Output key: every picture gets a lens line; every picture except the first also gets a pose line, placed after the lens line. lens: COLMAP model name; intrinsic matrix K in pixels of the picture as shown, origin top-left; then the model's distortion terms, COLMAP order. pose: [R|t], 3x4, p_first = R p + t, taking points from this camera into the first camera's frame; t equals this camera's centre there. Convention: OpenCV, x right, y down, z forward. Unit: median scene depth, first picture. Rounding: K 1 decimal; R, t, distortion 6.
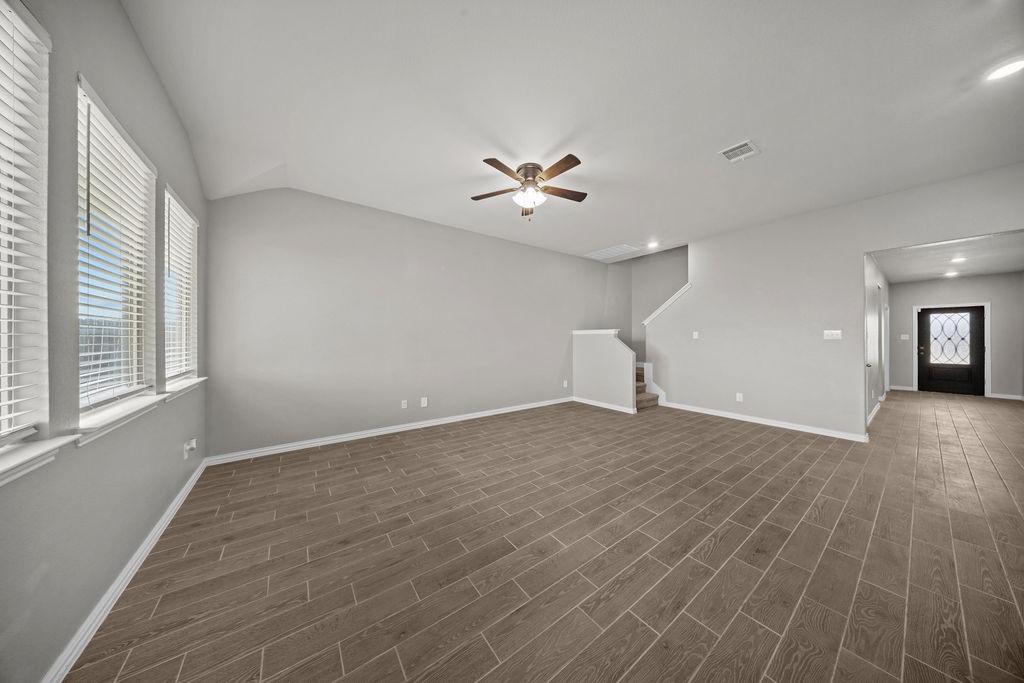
lens RADIAL K [[301.7, 0, 514.0], [0, 301.7, 339.9], [0, 0, 1]] dist [-0.001153, -0.000524]
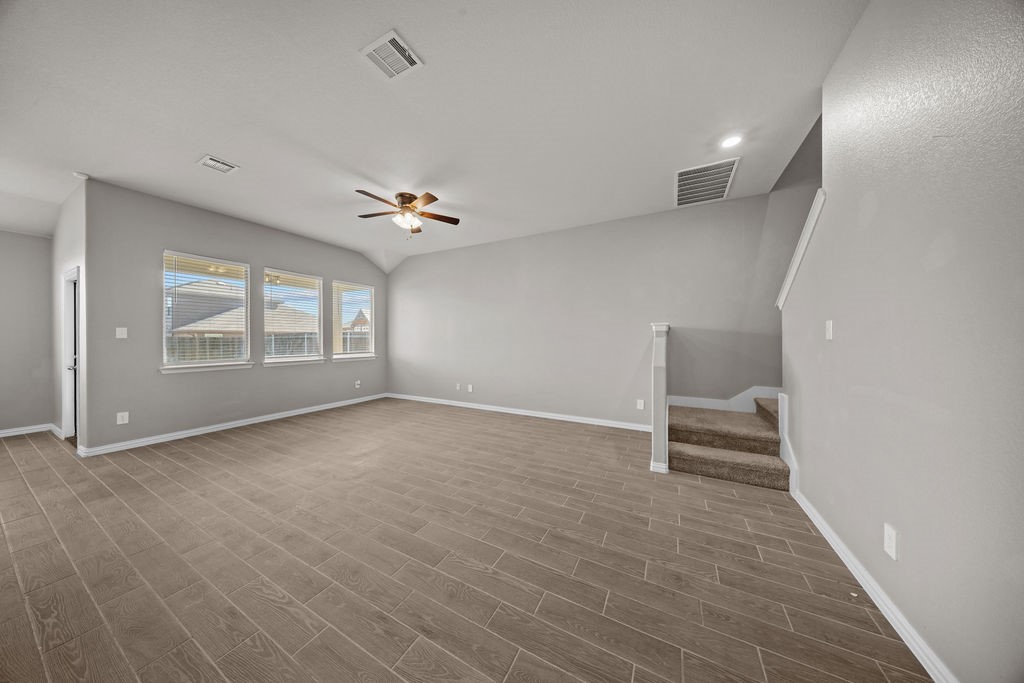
lens RADIAL K [[301.7, 0, 509.3], [0, 301.7, 341.9], [0, 0, 1]] dist [-0.001153, -0.000524]
pose [[0.434252, 0.008694, -0.900750, 0.780453], [-0.006480, 0.999958, 0.006527, 0.000498], [0.900768, 0.003002, 0.434290, 0.503908]]
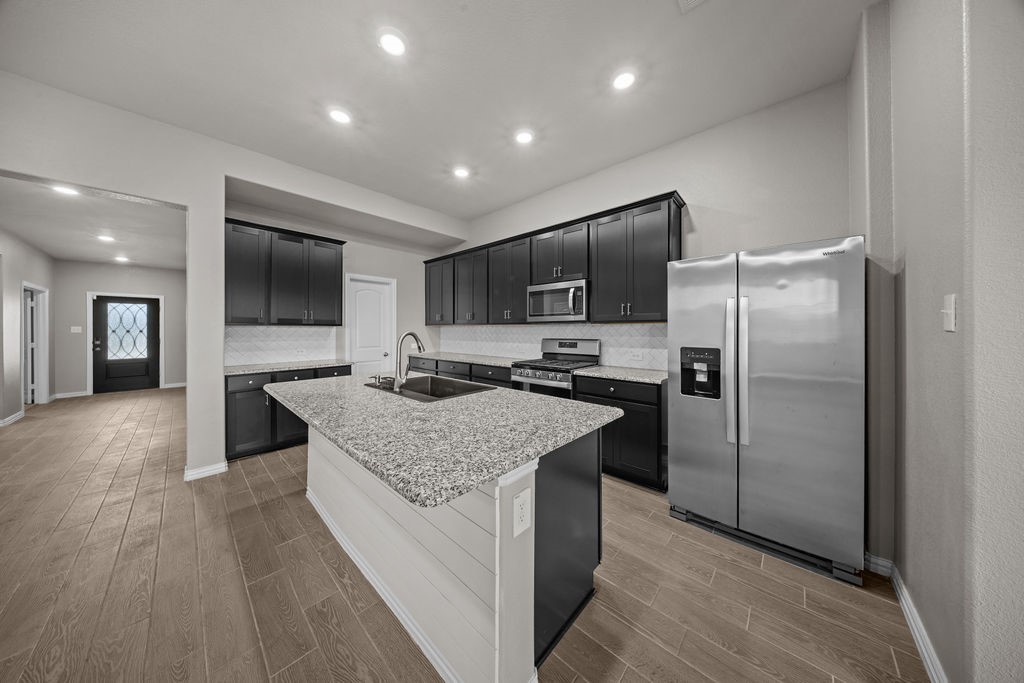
lens RADIAL K [[301.7, 0, 515.7], [0, 301.7, 331.1], [0, 0, 1]] dist [-0.001153, -0.000524]
pose [[-0.205959, -0.007283, 0.978533, 0.422941], [0.010855, 0.999894, 0.009727, -0.000554], [-0.978500, 0.012626, -0.205858, 0.042942]]
